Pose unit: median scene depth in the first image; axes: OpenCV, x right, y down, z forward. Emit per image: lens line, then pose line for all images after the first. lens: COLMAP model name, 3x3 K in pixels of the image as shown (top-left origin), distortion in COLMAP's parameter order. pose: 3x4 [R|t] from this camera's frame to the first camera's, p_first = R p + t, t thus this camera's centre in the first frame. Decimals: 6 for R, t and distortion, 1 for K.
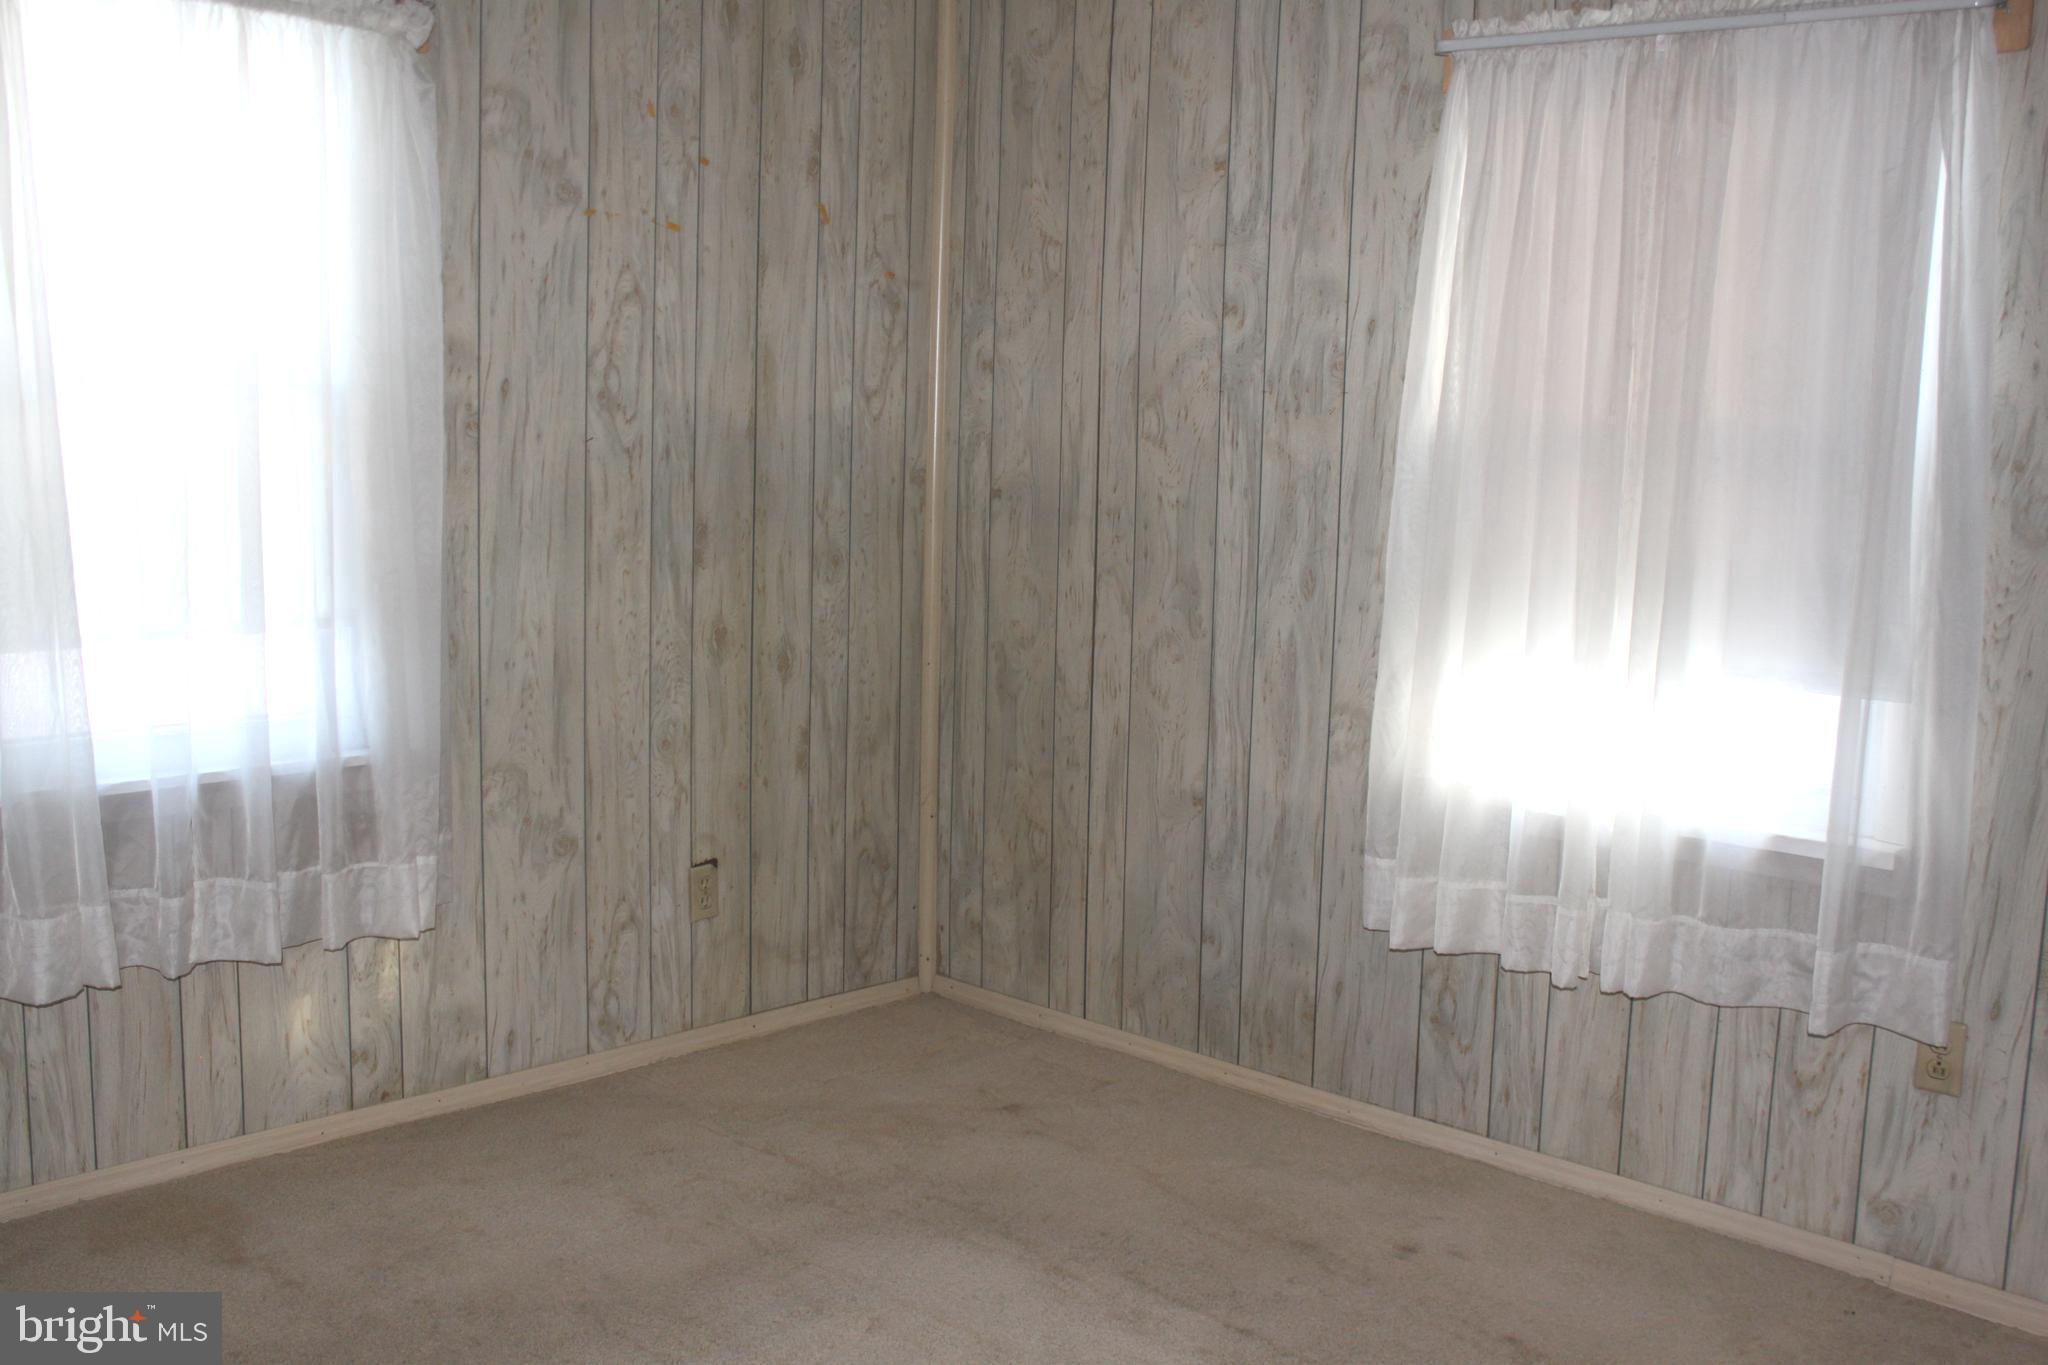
lens RADIAL K [[2136.0, 0, 1034.5], [0, 2136.0, 711.1], [0, 0, 1]] dist [-0.114522, 0.204548]
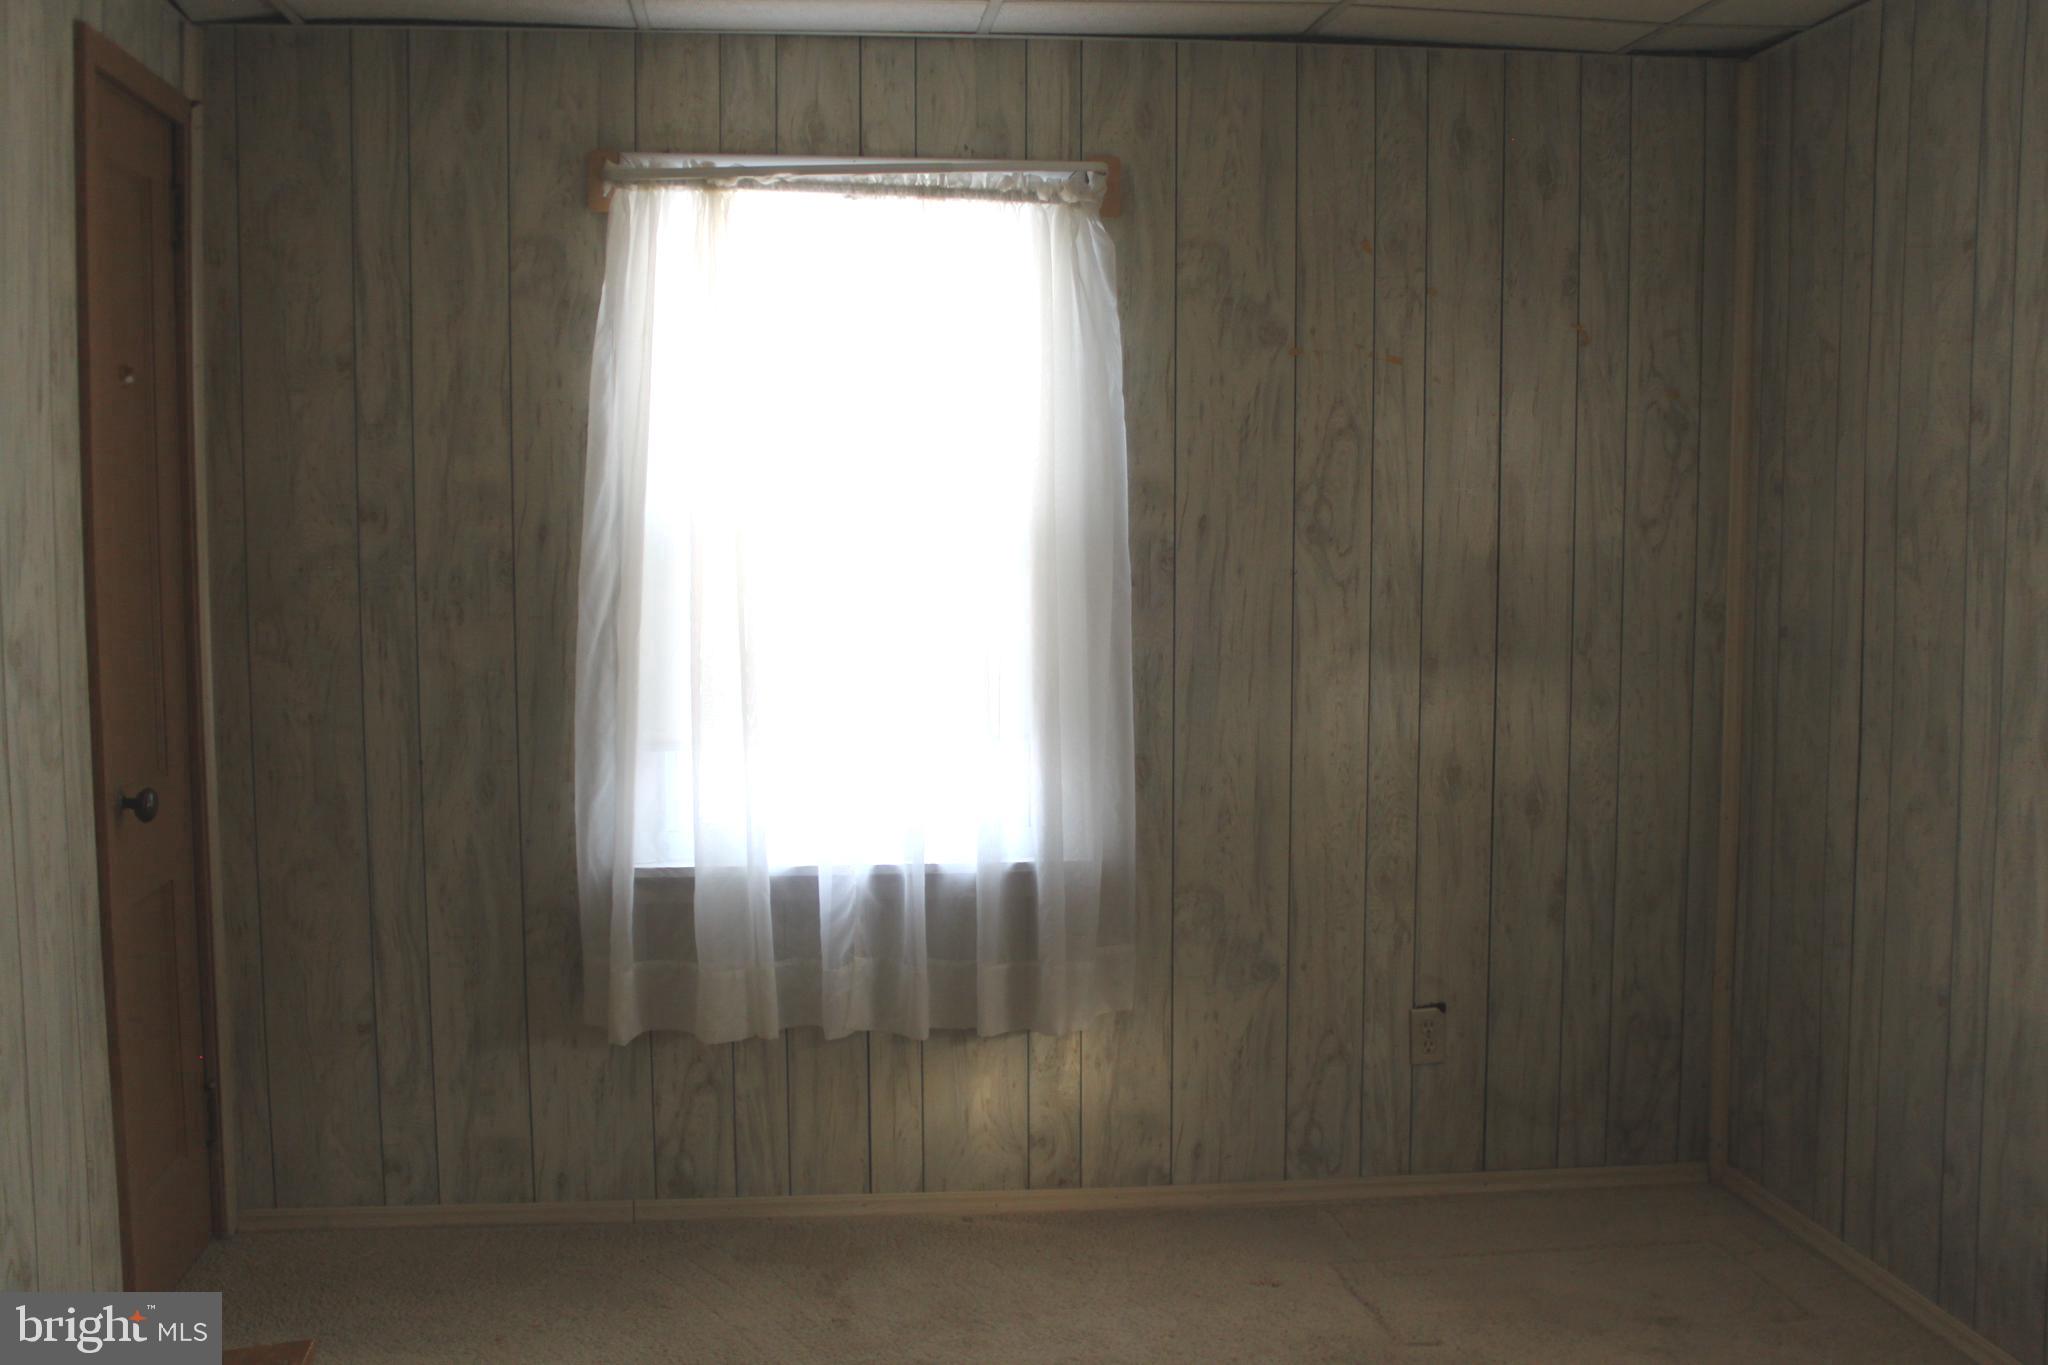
lens RADIAL K [[2136.0, 0, 1034.5], [0, 2136.0, 711.1], [0, 0, 1]] dist [-0.114522, 0.204548]
pose [[0.762911, 0.034875, -0.645562, 0.346399], [-0.074020, 0.996690, -0.033632, -0.017744], [0.642252, 0.073442, 0.762967, 0.140523]]
